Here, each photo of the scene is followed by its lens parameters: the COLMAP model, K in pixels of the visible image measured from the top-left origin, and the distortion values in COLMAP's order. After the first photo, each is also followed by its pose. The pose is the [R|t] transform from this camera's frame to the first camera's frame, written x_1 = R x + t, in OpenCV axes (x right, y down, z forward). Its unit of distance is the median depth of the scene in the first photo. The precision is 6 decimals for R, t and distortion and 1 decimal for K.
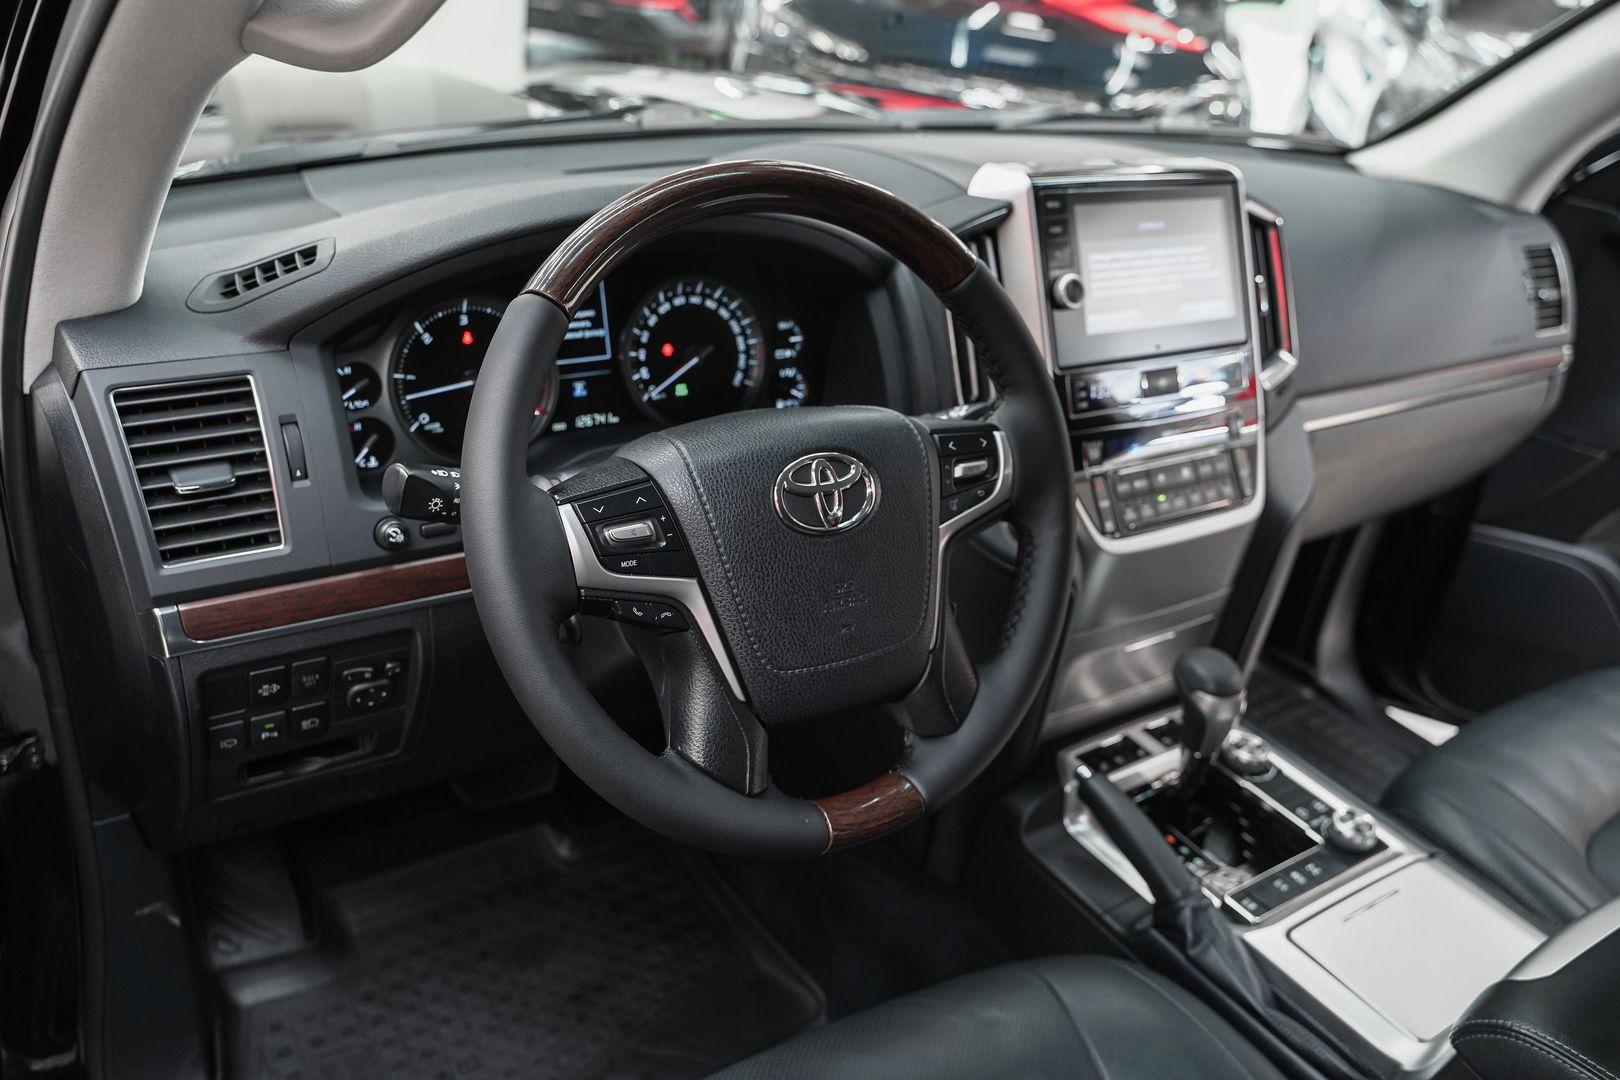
lens RADIAL K [[1320.6, 0, 810.0], [0, 1320.6, 540.0], [0, 0, 1]] dist [-0.118647, 0.093301]
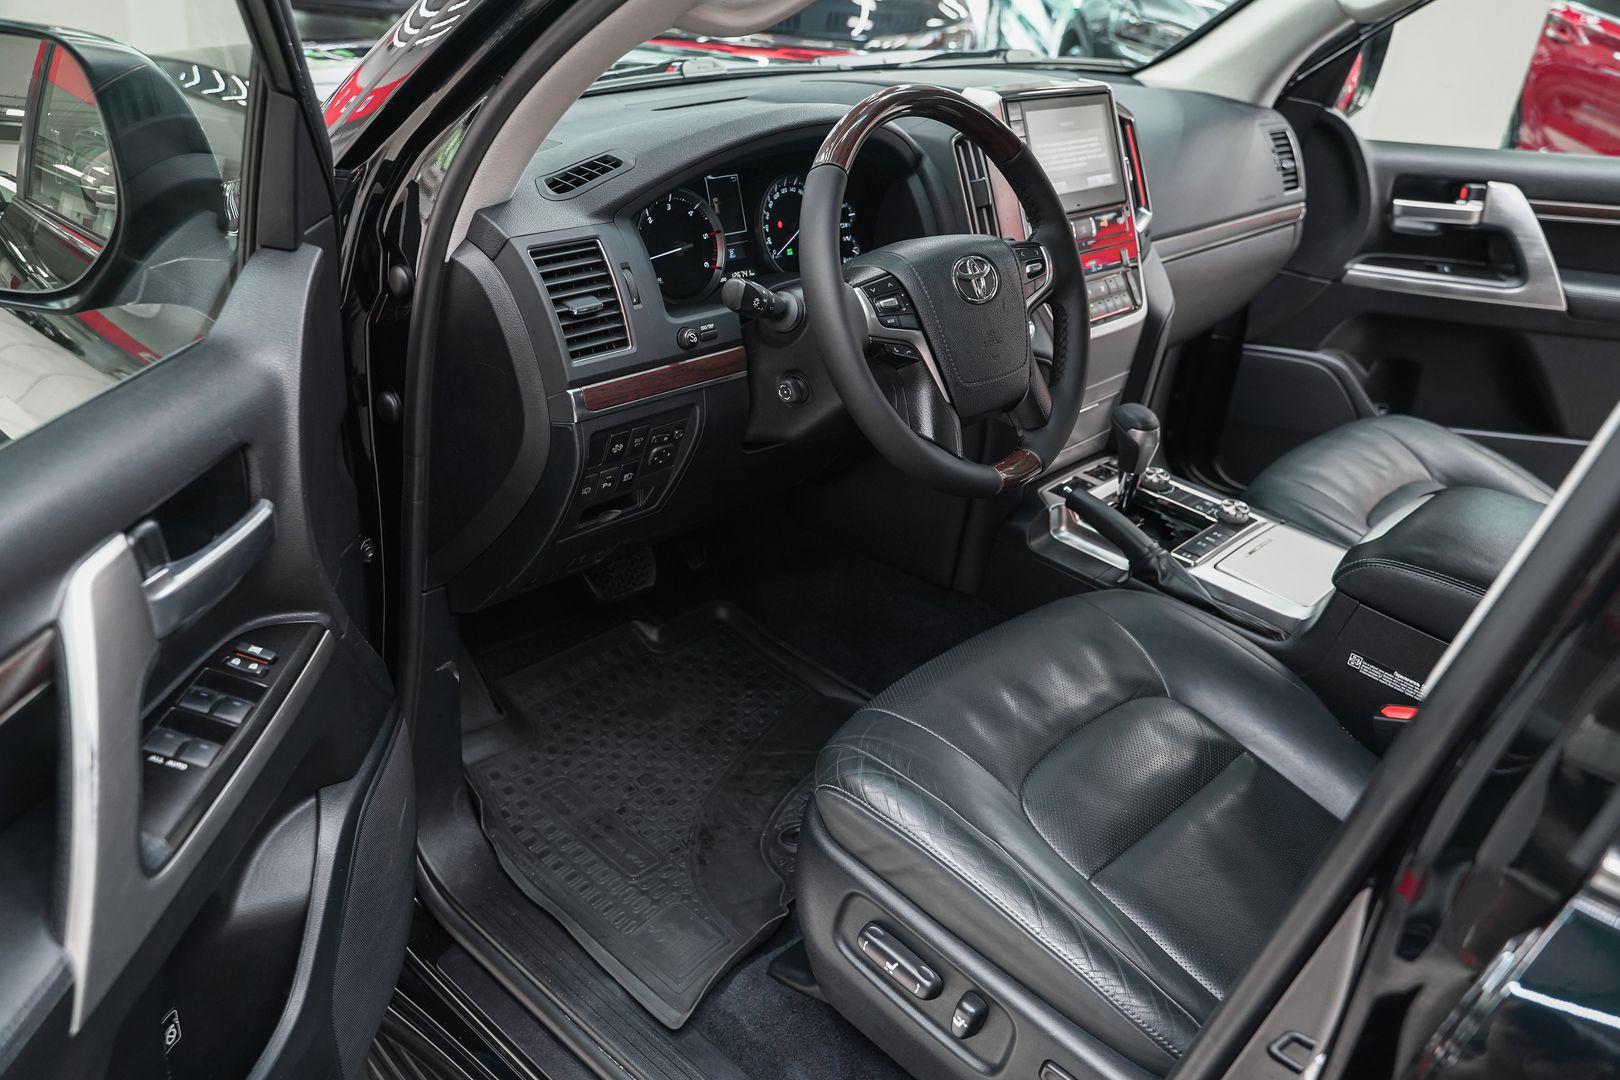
lens RADIAL K [[1320.6, 0, 810.0], [0, 1320.6, 540.0], [0, 0, 1]] dist [-0.118647, 0.093301]
pose [[0.971100, -0.121397, 0.205495, -0.413798], [0.114637, 0.992409, 0.044533, 0.140338], [-0.209341, -0.019689, 0.977644, -0.431897]]
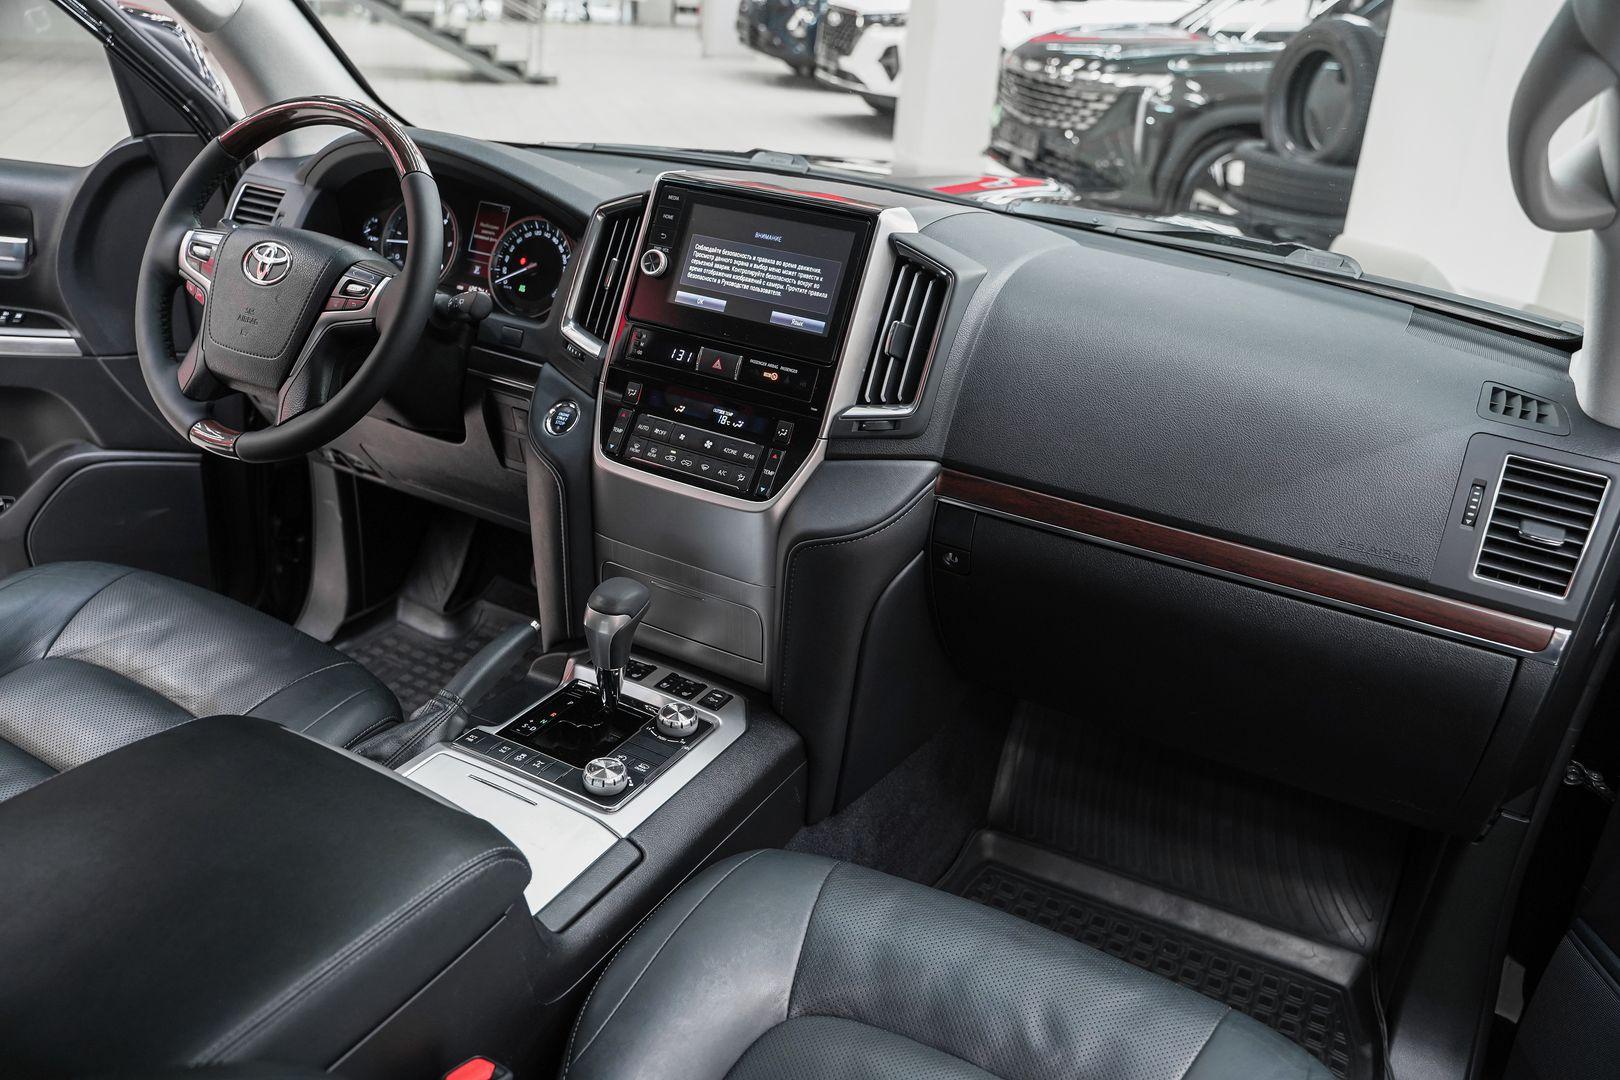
lens RADIAL K [[1320.6, 0, 810.0], [0, 1320.6, 540.0], [0, 0, 1]] dist [-0.118647, 0.093301]
pose [[0.481681, 0.300353, -0.823269, 1.418095], [-0.435033, 0.897460, 0.072889, -0.107647], [0.760743, 0.323040, 0.562952, 0.488645]]
